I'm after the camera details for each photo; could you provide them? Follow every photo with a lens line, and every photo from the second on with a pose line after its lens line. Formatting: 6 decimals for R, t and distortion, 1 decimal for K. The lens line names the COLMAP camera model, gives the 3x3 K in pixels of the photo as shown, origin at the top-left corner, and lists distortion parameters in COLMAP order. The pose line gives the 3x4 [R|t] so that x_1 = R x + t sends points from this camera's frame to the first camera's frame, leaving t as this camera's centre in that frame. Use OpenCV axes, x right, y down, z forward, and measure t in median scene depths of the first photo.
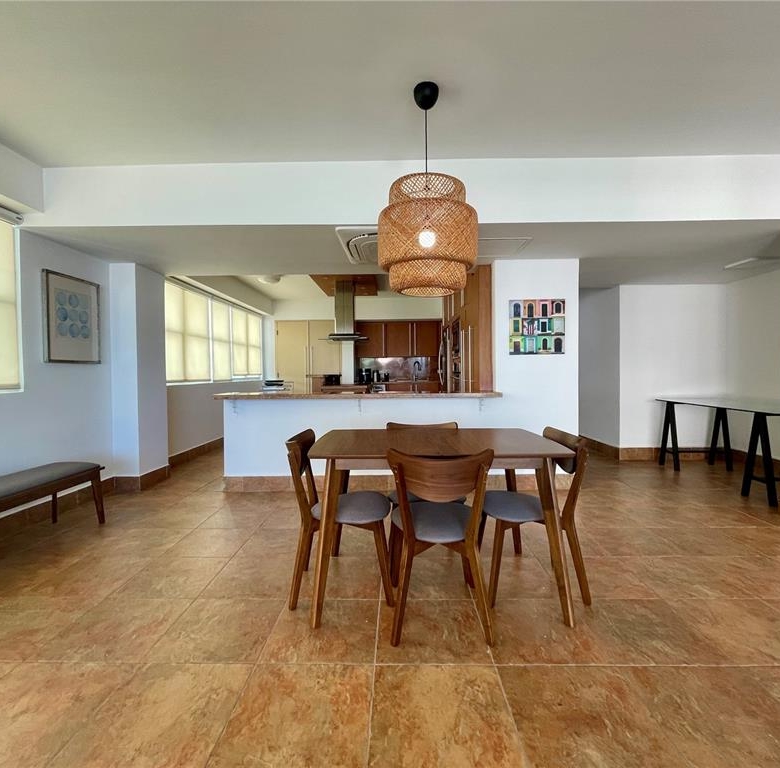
lens RADIAL K [[409.7, 0, 390.0], [0, 409.7, 384.0], [0, 0, 1]] dist [-0.002447, 0.000019]
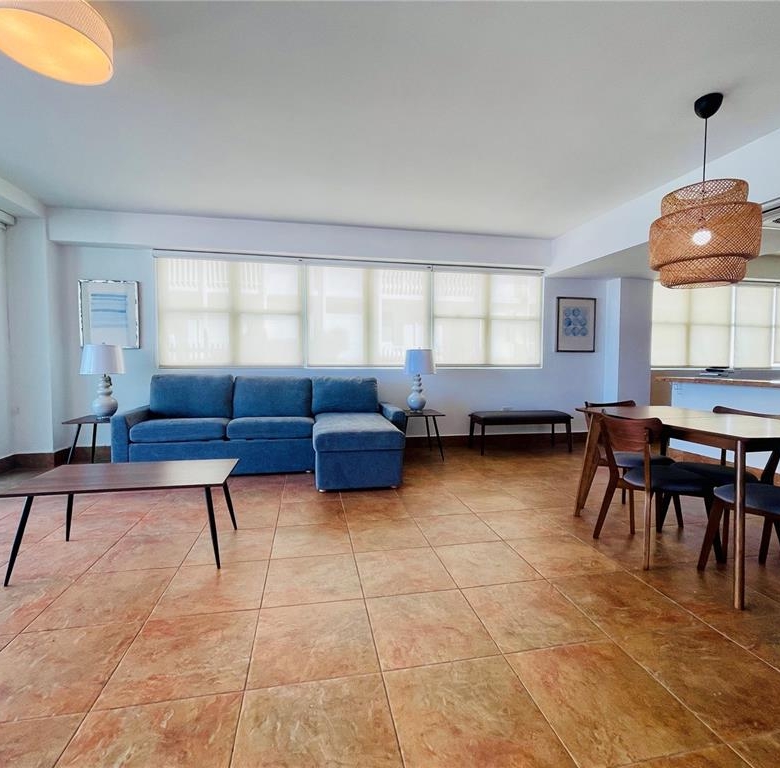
lens RADIAL K [[409.7, 0, 390.0], [0, 409.7, 384.0], [0, 0, 1]] dist [-0.002447, 0.000019]
pose [[0.214313, 0.064061, -0.974662, 0.679699], [-0.035546, 0.997698, 0.057759, 0.006706], [0.976118, 0.022267, 0.216097, -0.038783]]
